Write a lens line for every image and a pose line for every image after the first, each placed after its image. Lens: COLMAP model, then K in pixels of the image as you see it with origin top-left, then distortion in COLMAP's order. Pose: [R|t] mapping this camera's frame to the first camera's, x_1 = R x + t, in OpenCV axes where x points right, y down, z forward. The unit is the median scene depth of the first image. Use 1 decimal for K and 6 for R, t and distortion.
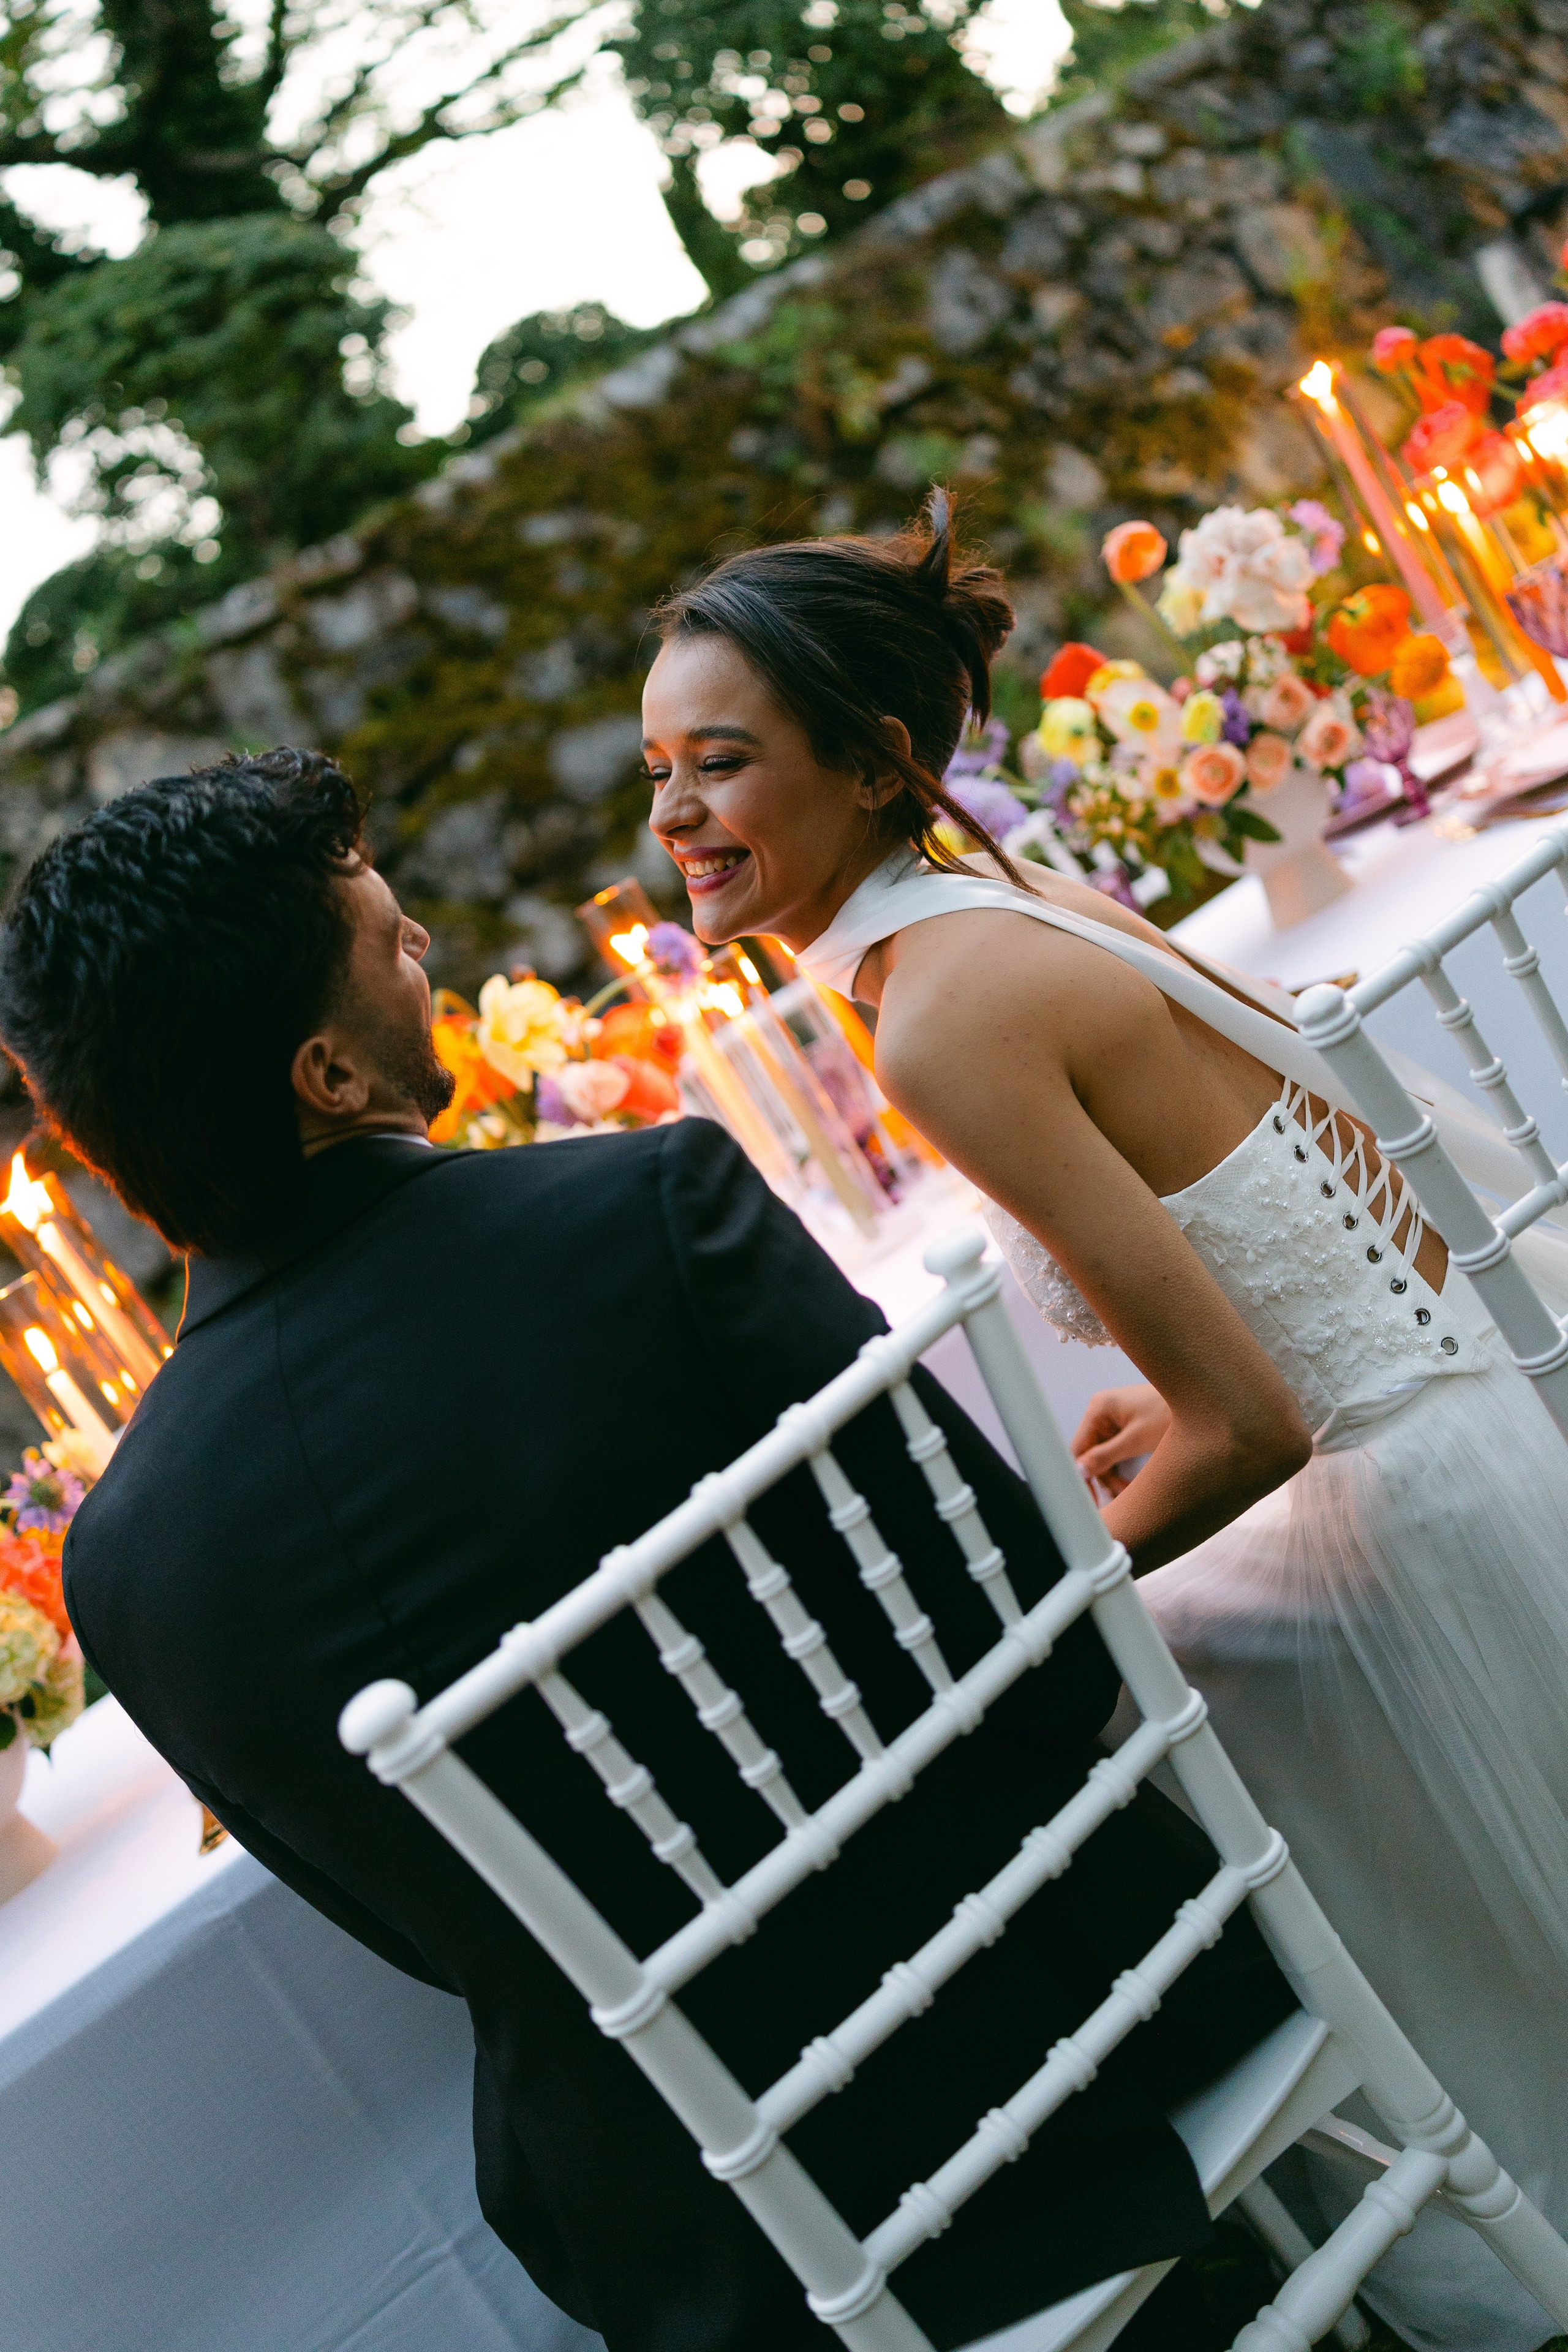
lens RADIAL K [[2302.0, 0, 781.6], [0, 2302.0, 1171.2], [0, 0, 1]] dist [0.014261, -0.011663]
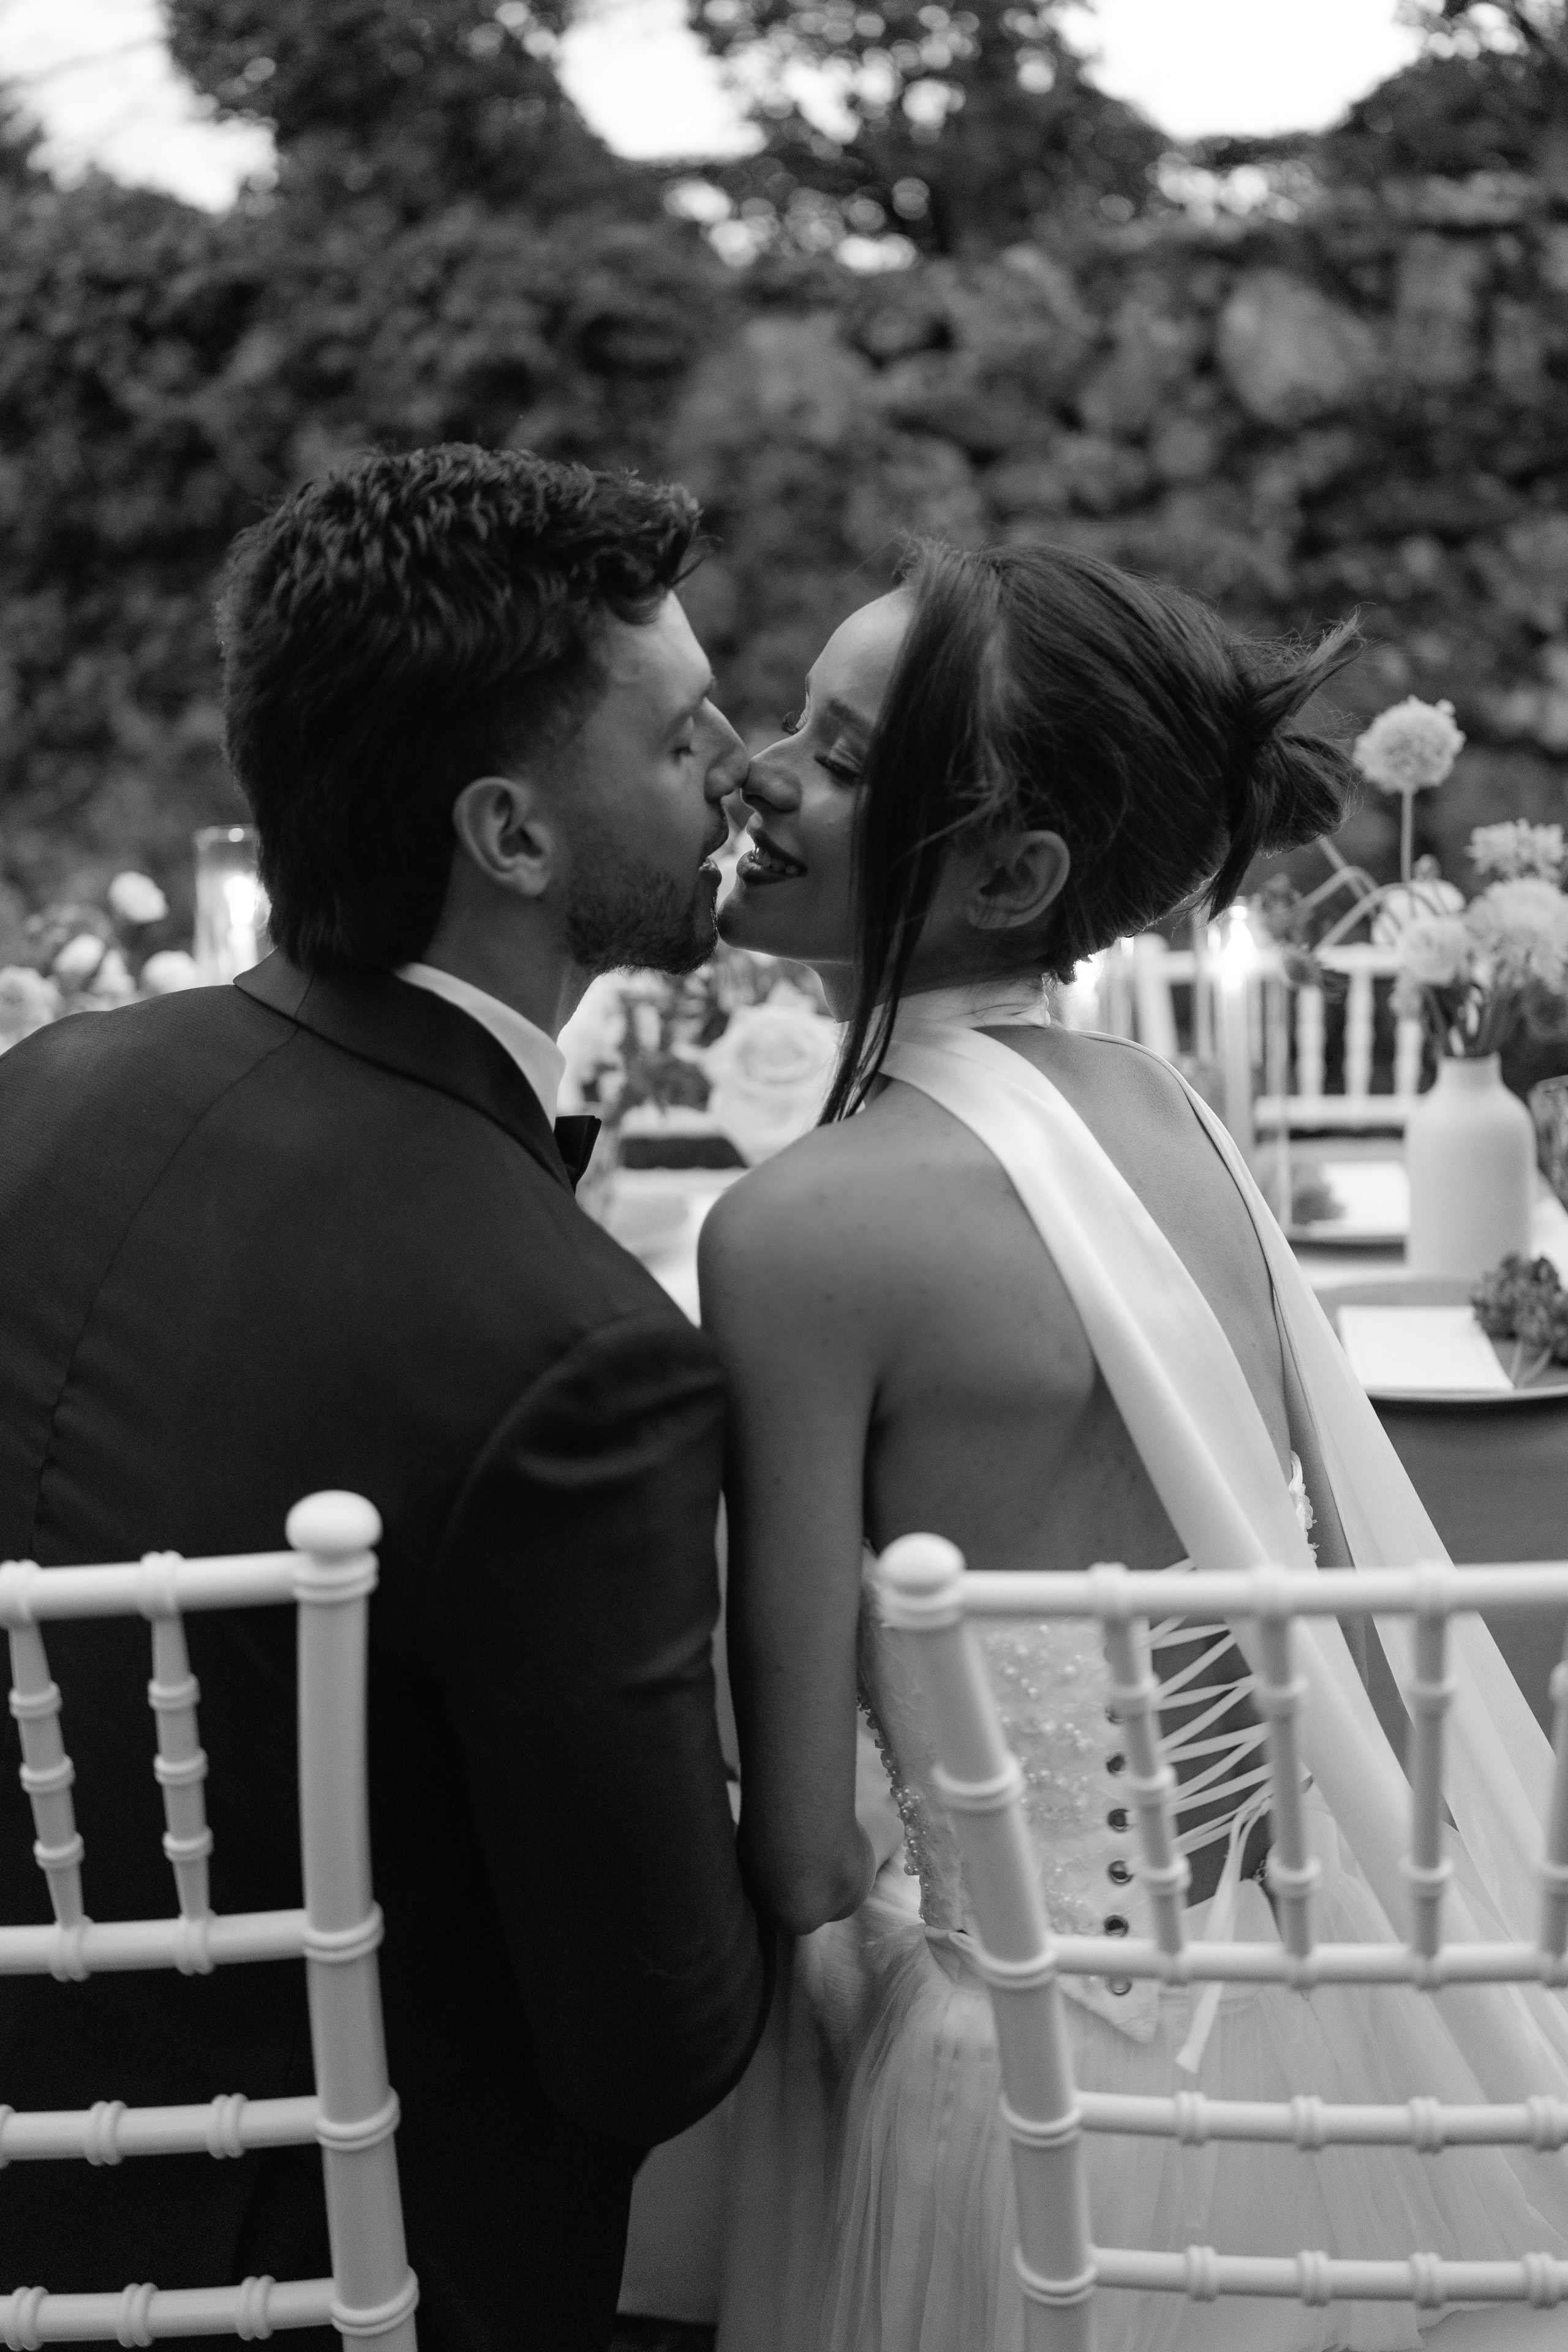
lens RADIAL K [[2302.0, 0, 781.6], [0, 2302.0, 1171.2], [0, 0, 1]] dist [0.014261, -0.011663]
pose [[0.752922, 0.567181, -0.333787, 0.069914], [-0.487756, 0.821425, 0.295559, -0.068239], [0.441816, -0.059726, 0.895115, 0.067554]]
